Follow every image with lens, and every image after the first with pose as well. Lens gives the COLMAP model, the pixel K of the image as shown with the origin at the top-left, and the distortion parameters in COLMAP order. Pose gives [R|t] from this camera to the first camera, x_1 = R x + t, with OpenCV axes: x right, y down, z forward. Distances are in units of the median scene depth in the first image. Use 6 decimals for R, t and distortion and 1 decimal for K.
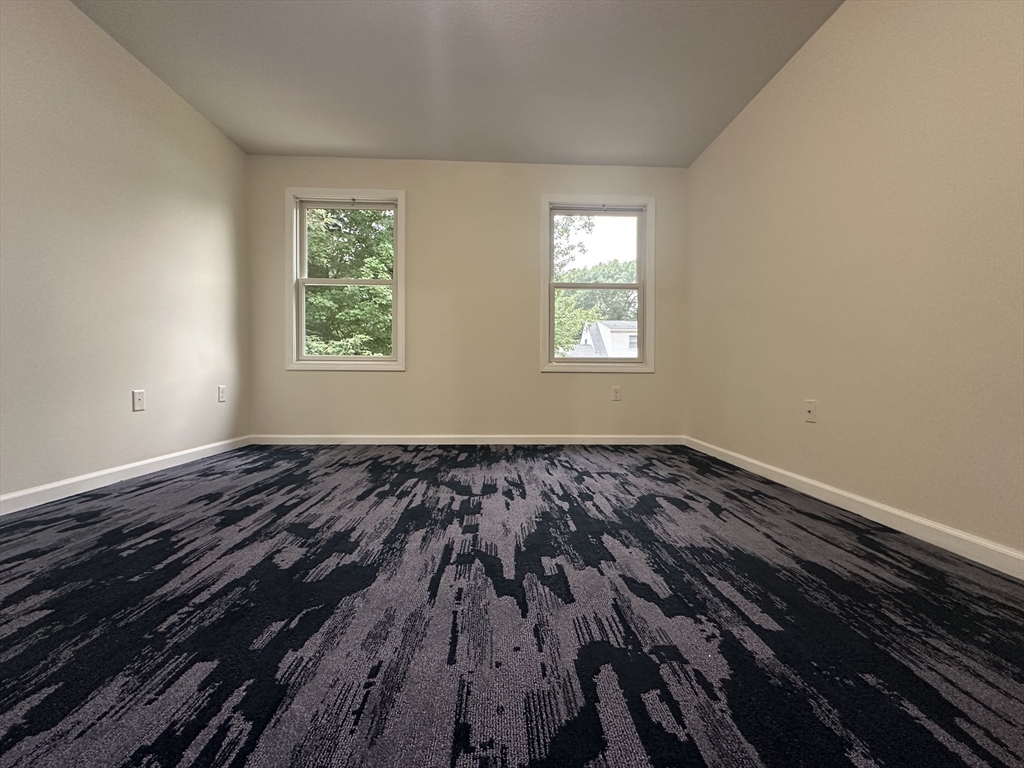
lens RADIAL K [[408.5, 0, 512.8], [0, 408.5, 383.3], [0, 0, 1]] dist [-0.000853, 0.000086]
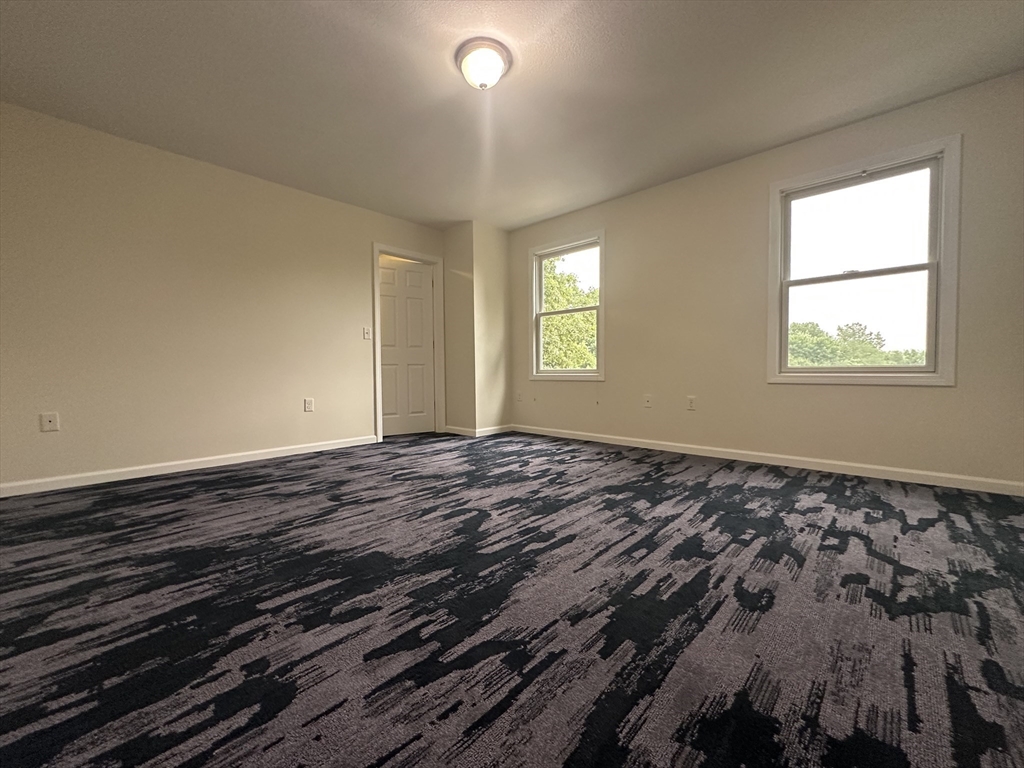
lens RADIAL K [[408.5, 0, 512.8], [0, 408.5, 383.3], [0, 0, 1]] dist [-0.000853, 0.000086]
pose [[-0.696331, -0.025308, 0.717275, -1.174517], [0.023156, 0.998066, 0.057695, -0.153164], [-0.717347, 0.056784, -0.694398, 2.159027]]
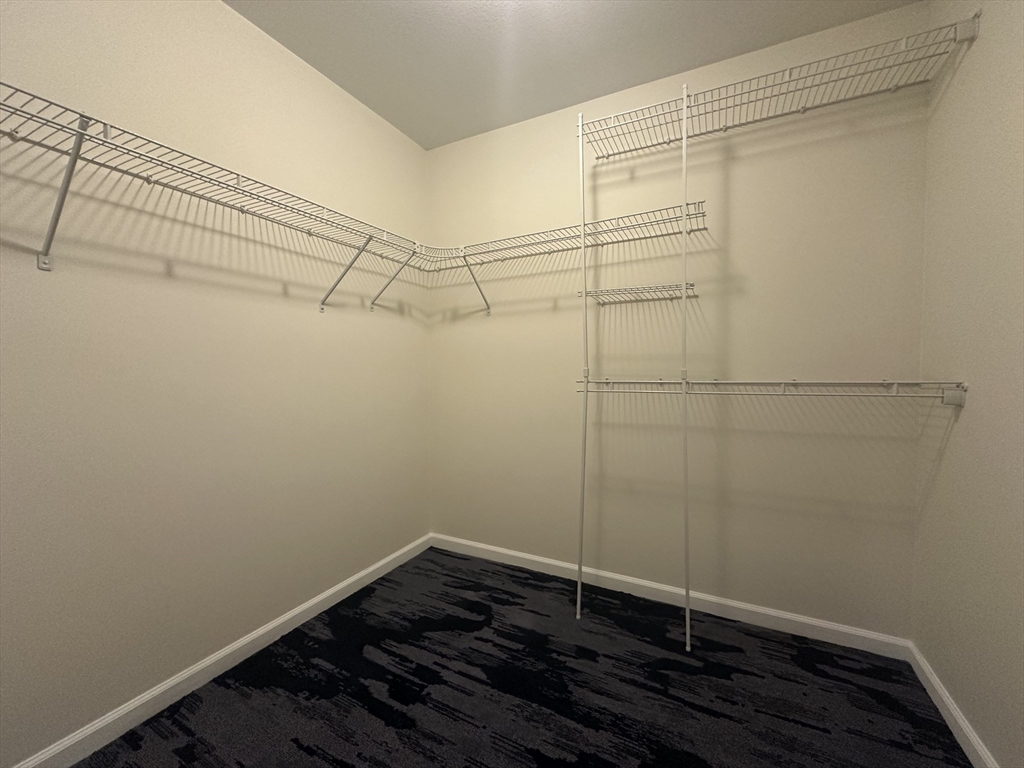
lens RADIAL K [[408.5, 0, 512.8], [0, 408.5, 383.3], [0, 0, 1]] dist [-0.000853, 0.000086]
pose [[0.497307, -0.028318, 0.867112, -1.030223], [0.022374, 0.999553, 0.019811, -0.313265], [-0.867286, 0.009548, 0.497718, 0.676345]]
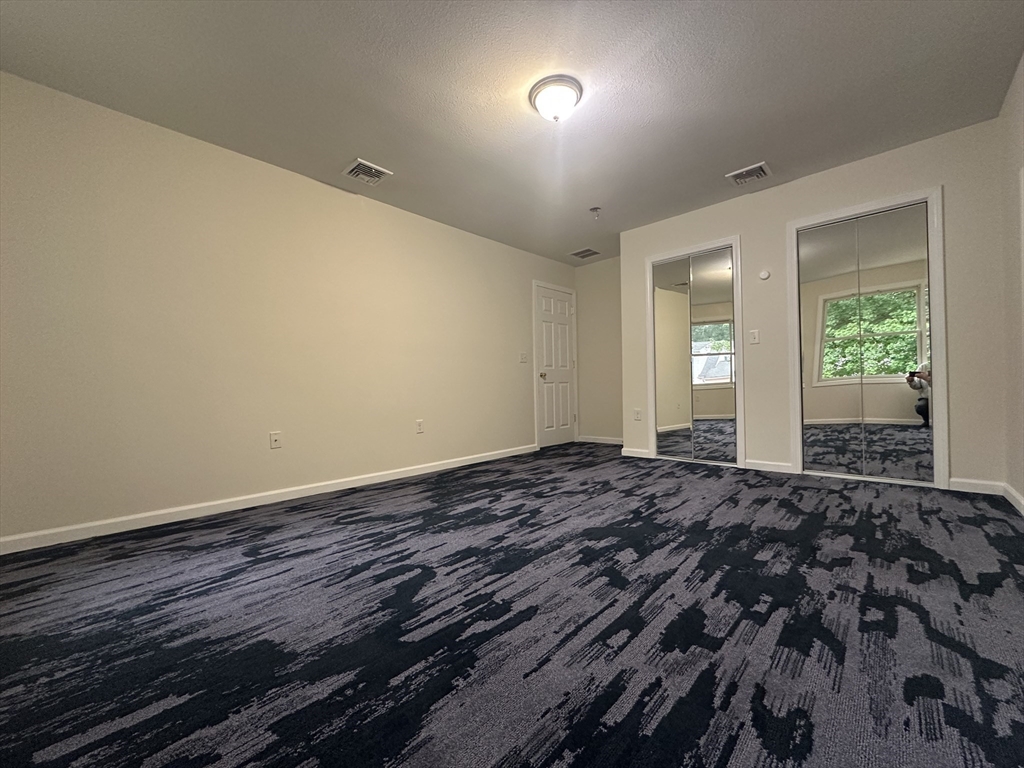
lens RADIAL K [[408.5, 0, 512.8], [0, 408.5, 383.3], [0, 0, 1]] dist [-0.000853, 0.000086]
pose [[-0.701660, 0.015605, 0.712341, -1.076481], [0.035528, 0.999283, 0.013105, -0.149964], [-0.711625, 0.034503, -0.701711, 1.888589]]
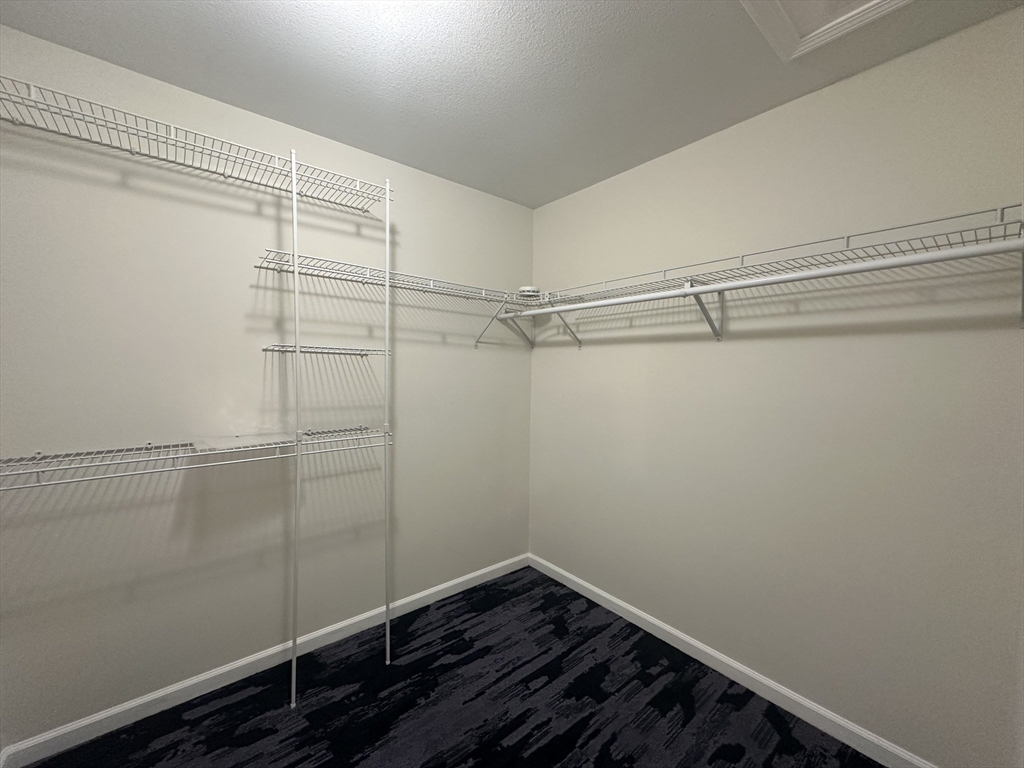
lens RADIAL K [[408.5, 0, 512.8], [0, 408.5, 383.3], [0, 0, 1]] dist [-0.000853, 0.000086]
pose [[-0.602398, -0.052553, 0.796464, -1.456613], [0.002751, 0.997688, 0.067911, -0.533748], [-0.798191, 0.043101, -0.600860, 1.901134]]
